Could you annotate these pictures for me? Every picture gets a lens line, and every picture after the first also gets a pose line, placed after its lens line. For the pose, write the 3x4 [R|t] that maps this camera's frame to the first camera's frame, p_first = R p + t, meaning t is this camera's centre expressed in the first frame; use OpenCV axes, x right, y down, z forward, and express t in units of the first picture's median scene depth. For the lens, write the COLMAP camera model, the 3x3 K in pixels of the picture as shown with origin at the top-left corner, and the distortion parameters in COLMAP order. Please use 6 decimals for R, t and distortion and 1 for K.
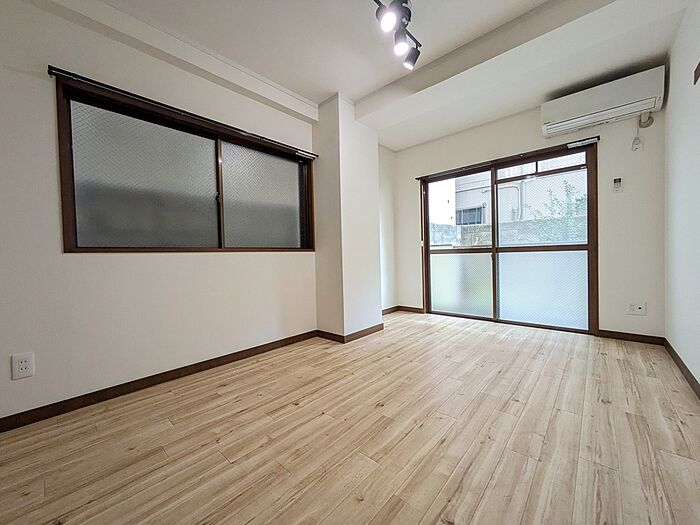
lens RADIAL K [[278.2, 0, 349.7], [0, 278.2, 264.6], [0, 0, 1]] dist [-0.000624, 0.002160]
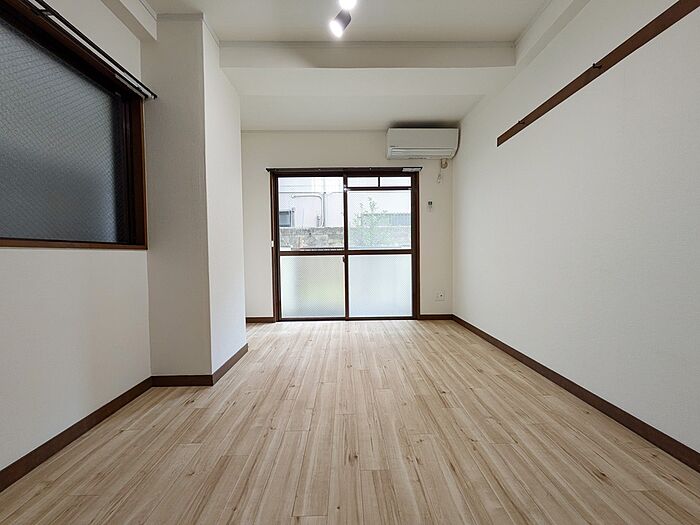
lens RADIAL K [[278.2, 0, 348.5], [0, 278.2, 262.6], [0, 0, 1]] dist [-0.000624, 0.002160]
pose [[0.731253, -0.006546, 0.682075, -0.244817], [0.016786, 0.999824, -0.008400, -0.006290], [-0.681900, 0.017592, 0.731234, 0.276176]]
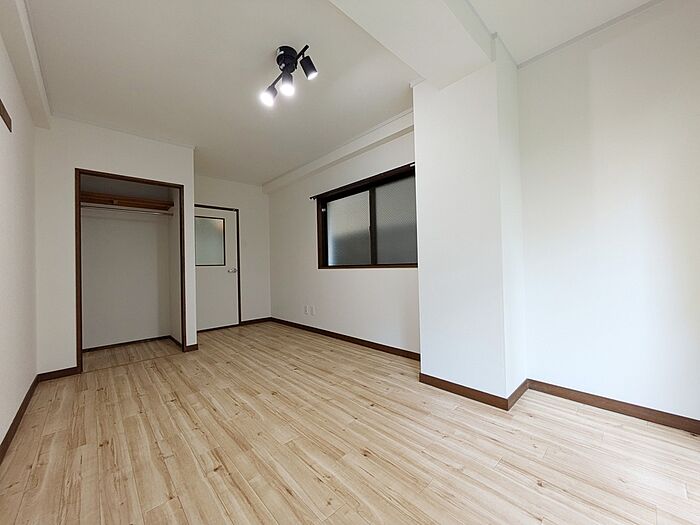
lens RADIAL K [[278.2, 0, 339.3], [0, 278.2, 245.0], [0, 0, 1]] dist [-0.000624, 0.002160]
pose [[-0.114636, -0.050419, -0.992127, 0.848469], [-0.001576, 0.998719, -0.050572, -0.073254], [0.993406, -0.004233, -0.114569, 0.882429]]
